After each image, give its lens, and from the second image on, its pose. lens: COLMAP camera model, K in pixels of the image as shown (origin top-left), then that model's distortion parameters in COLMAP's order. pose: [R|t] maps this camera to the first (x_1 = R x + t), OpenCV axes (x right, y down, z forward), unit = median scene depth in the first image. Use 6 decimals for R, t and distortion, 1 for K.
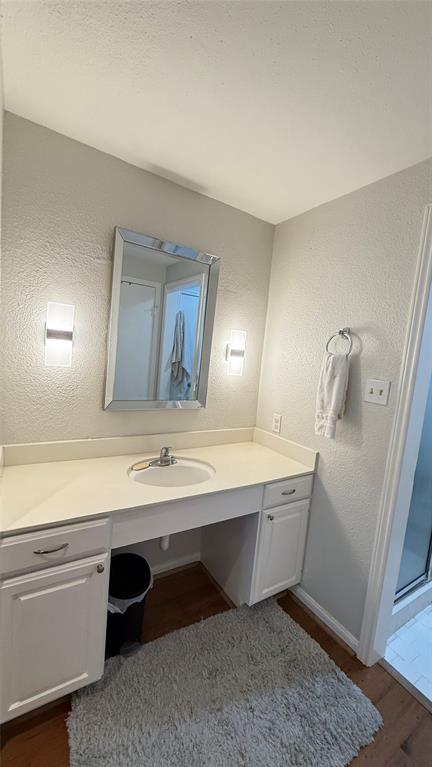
lens RADIAL K [[305.7, 0, 216.7], [0, 305.7, 382.6], [0, 0, 1]] dist [0.000815, -0.000444]
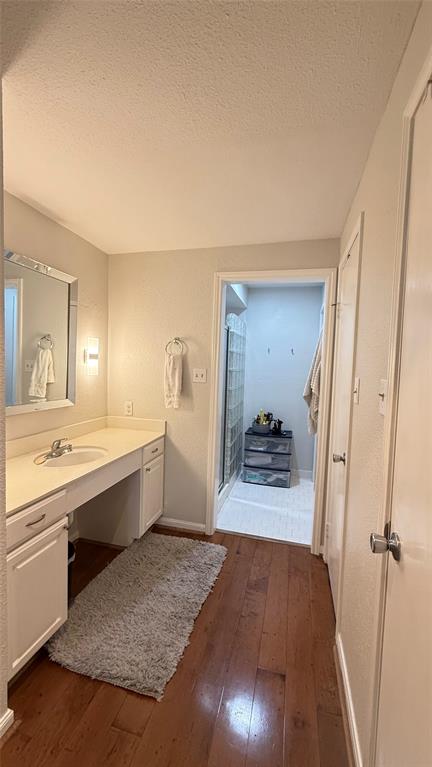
lens RADIAL K [[305.7, 0, 216.7], [0, 305.7, 382.6], [0, 0, 1]] dist [0.000815, -0.000444]
pose [[0.729348, -0.104441, 0.676124, -0.507840], [0.099376, 0.993970, 0.046340, -0.000574], [-0.676887, 0.033392, 0.735329, -0.283445]]
